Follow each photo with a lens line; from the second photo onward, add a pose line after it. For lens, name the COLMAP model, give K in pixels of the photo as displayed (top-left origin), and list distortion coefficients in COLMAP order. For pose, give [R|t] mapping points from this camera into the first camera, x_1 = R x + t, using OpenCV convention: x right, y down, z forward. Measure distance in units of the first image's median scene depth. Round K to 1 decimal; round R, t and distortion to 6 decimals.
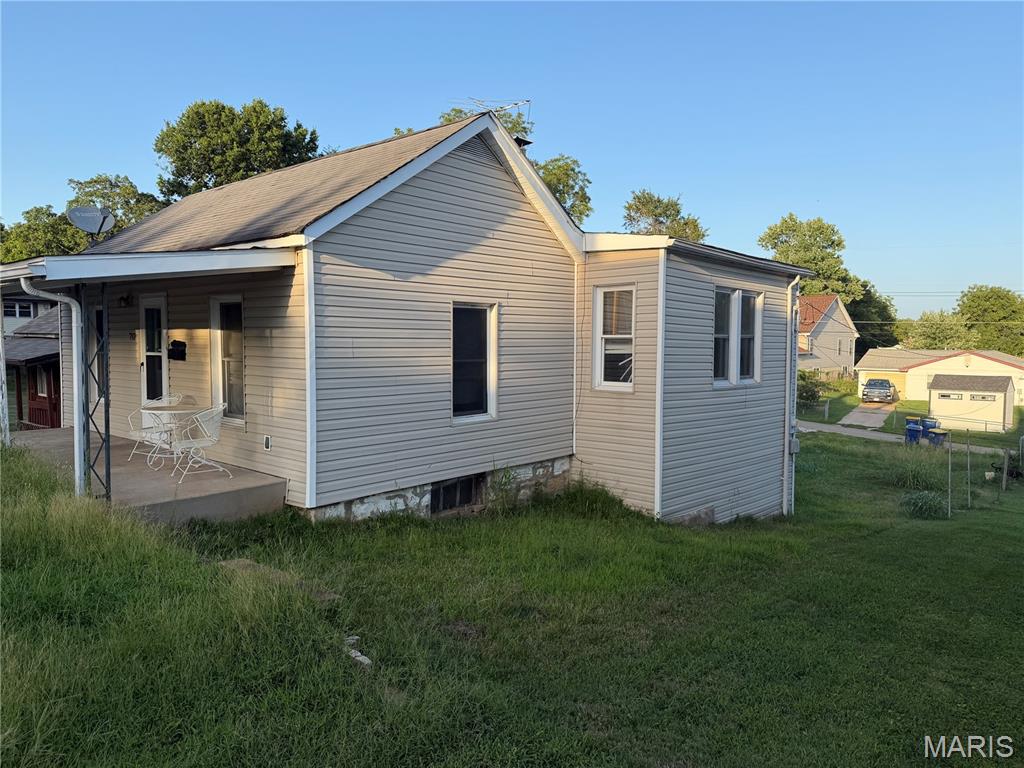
lens RADIAL K [[718.7, 0, 511.9], [0, 718.7, 389.5], [0, 0, 1]] dist [0.007952, -0.007998]
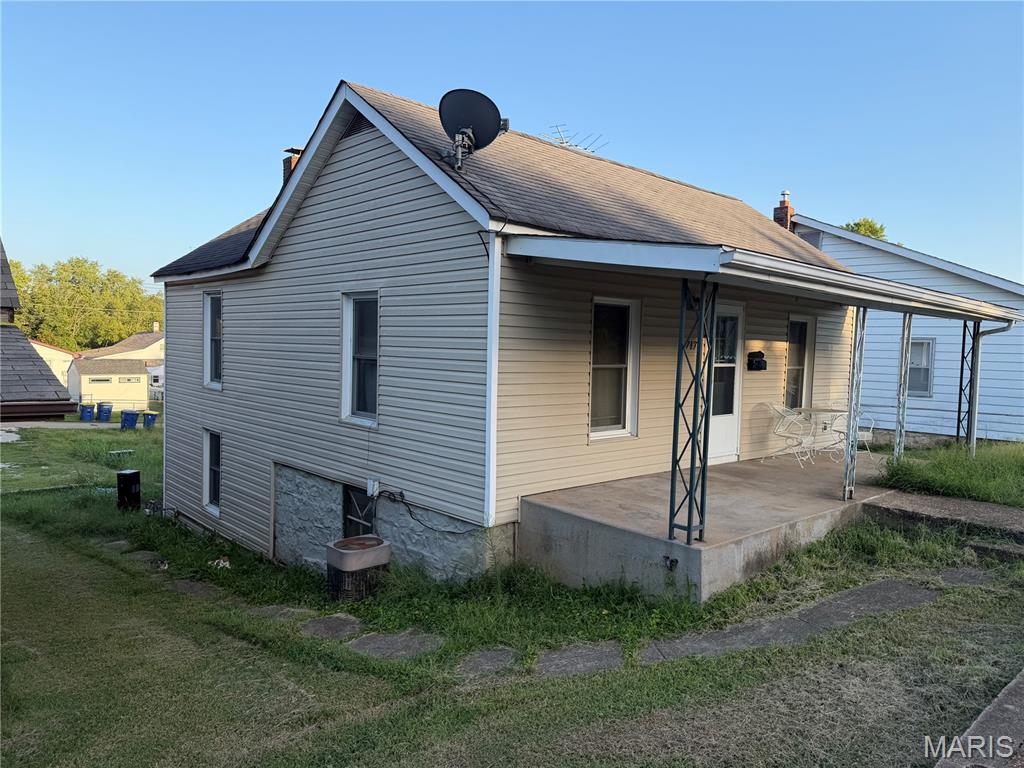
lens RADIAL K [[718.7, 0, 513.7], [0, 718.7, 387.3], [0, 0, 1]] dist [0.007952, -0.007998]
pose [[0.126898, -0.063804, 0.989862, -1.482439], [0.036483, 0.997554, 0.059623, -0.088011], [-0.991245, 0.028547, 0.128915, 1.176010]]
